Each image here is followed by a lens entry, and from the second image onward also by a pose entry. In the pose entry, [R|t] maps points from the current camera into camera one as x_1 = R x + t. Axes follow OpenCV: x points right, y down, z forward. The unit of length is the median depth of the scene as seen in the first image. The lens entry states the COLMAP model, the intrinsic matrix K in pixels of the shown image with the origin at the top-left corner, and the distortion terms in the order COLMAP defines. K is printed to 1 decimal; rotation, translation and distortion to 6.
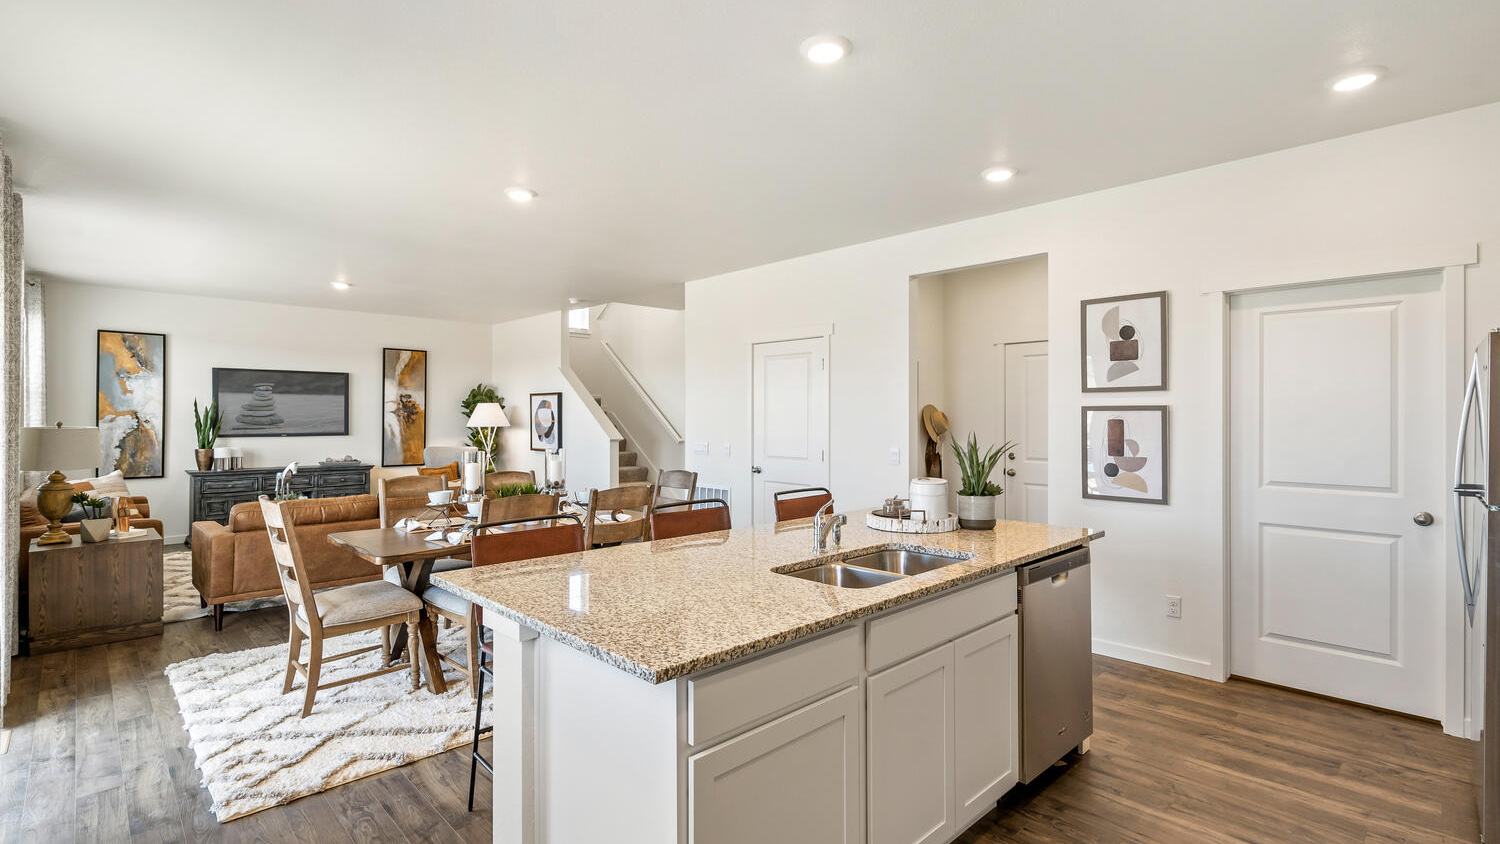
lens RADIAL K [[682.2, 0, 732.2], [0, 682.2, 415.2], [0, 0, 1]] dist [-0.002040, 0.002403]
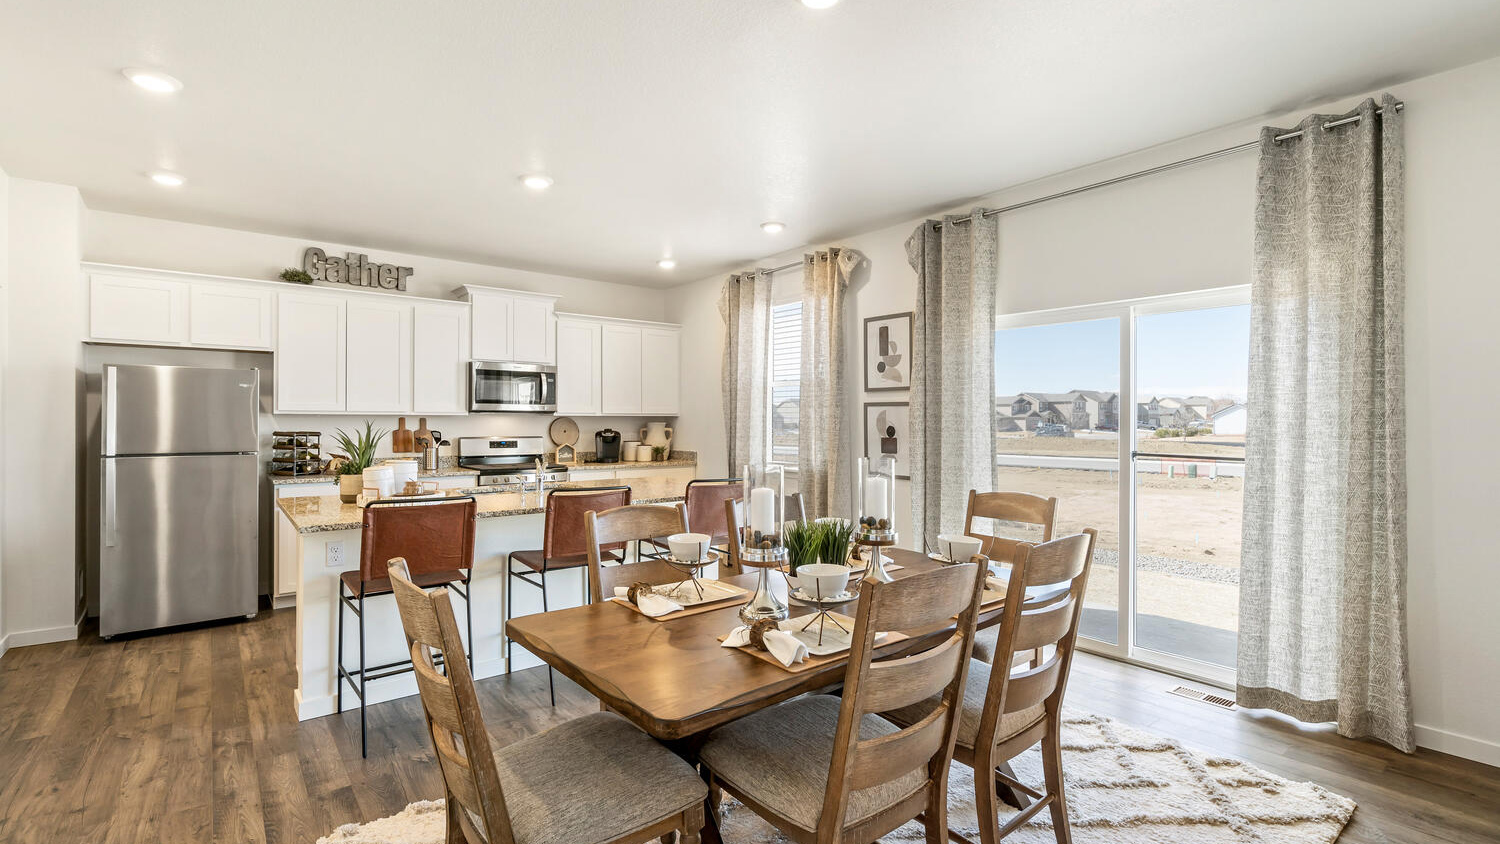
lens RADIAL K [[682.2, 0, 751.6], [0, 682.2, 421.7], [0, 0, 1]] dist [-0.002040, 0.002403]
pose [[-0.996827, -0.003893, 0.079504, -0.162956], [-0.004092, 0.999989, -0.002342, 0.010904], [-0.079494, -0.002660, -0.996832, 0.849987]]
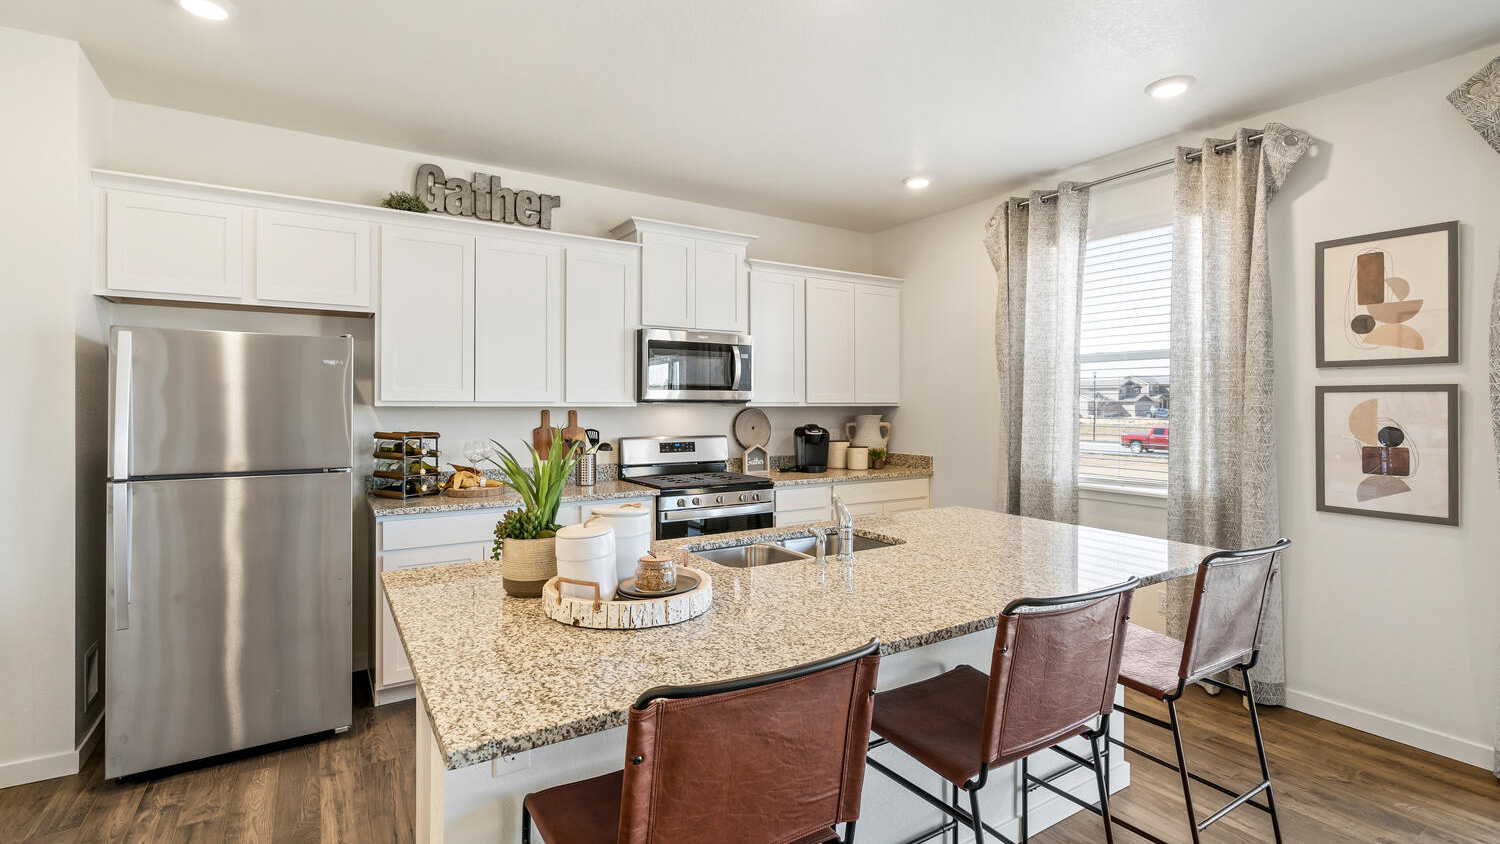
lens RADIAL K [[682.2, 0, 754.9], [0, 682.2, 408.3], [0, 0, 1]] dist [-0.002040, 0.002403]
pose [[-0.983432, -0.003627, 0.181242, 0.032557], [-0.003599, 0.999993, 0.000481, 0.003768], [-0.181242, -0.000179, -0.983438, 0.613579]]
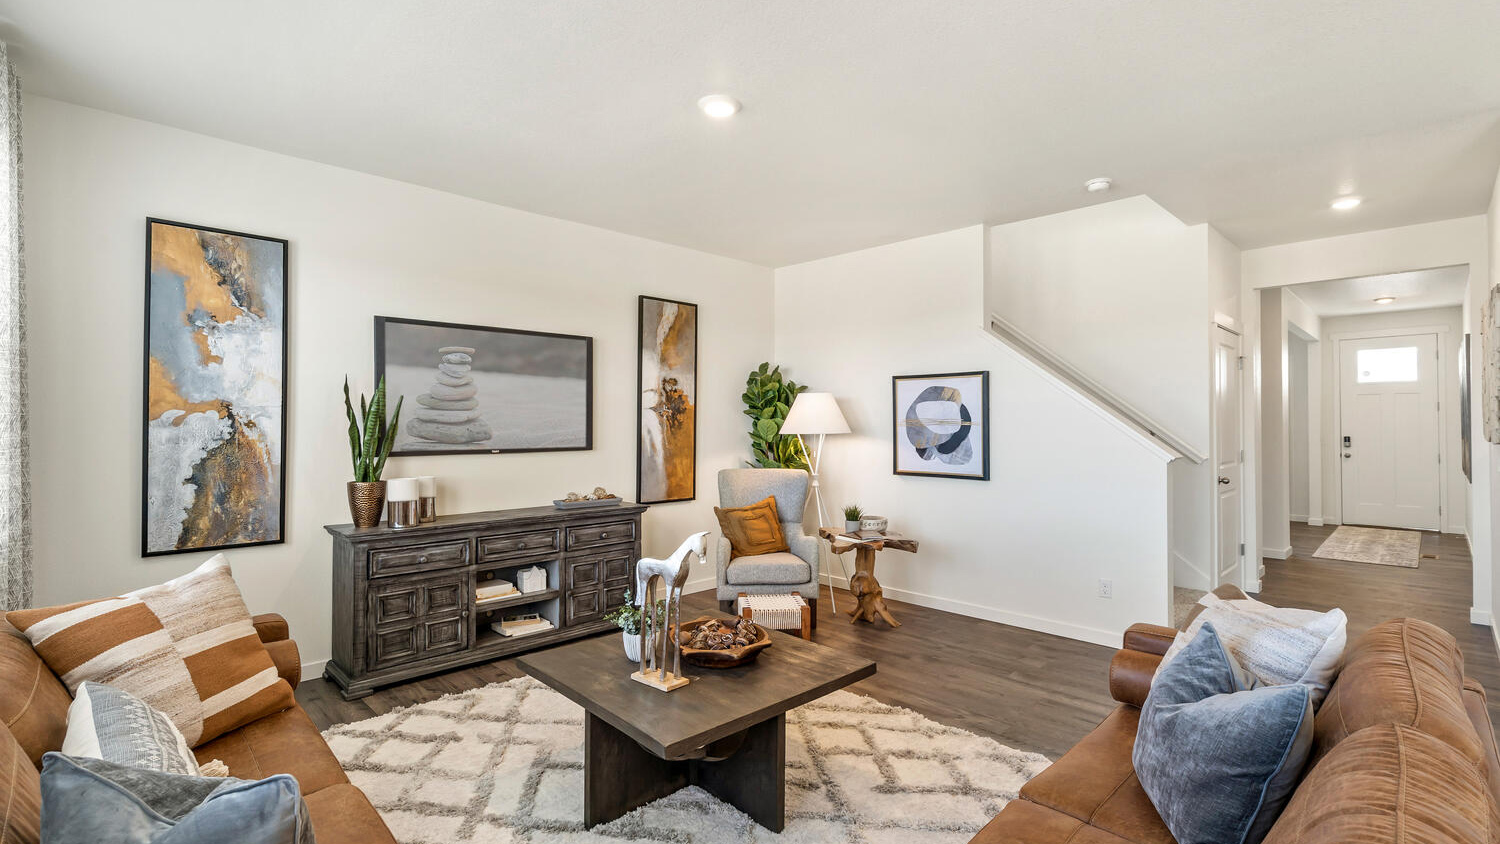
lens RADIAL K [[682.2, 0, 747.0], [0, 682.2, 418.8], [0, 0, 1]] dist [-0.002040, 0.002403]
pose [[0.999846, -0.002453, 0.017389, -0.529249], [0.002546, 0.999982, -0.005347, 0.008727], [-0.017376, 0.005390, 0.999835, 0.531200]]
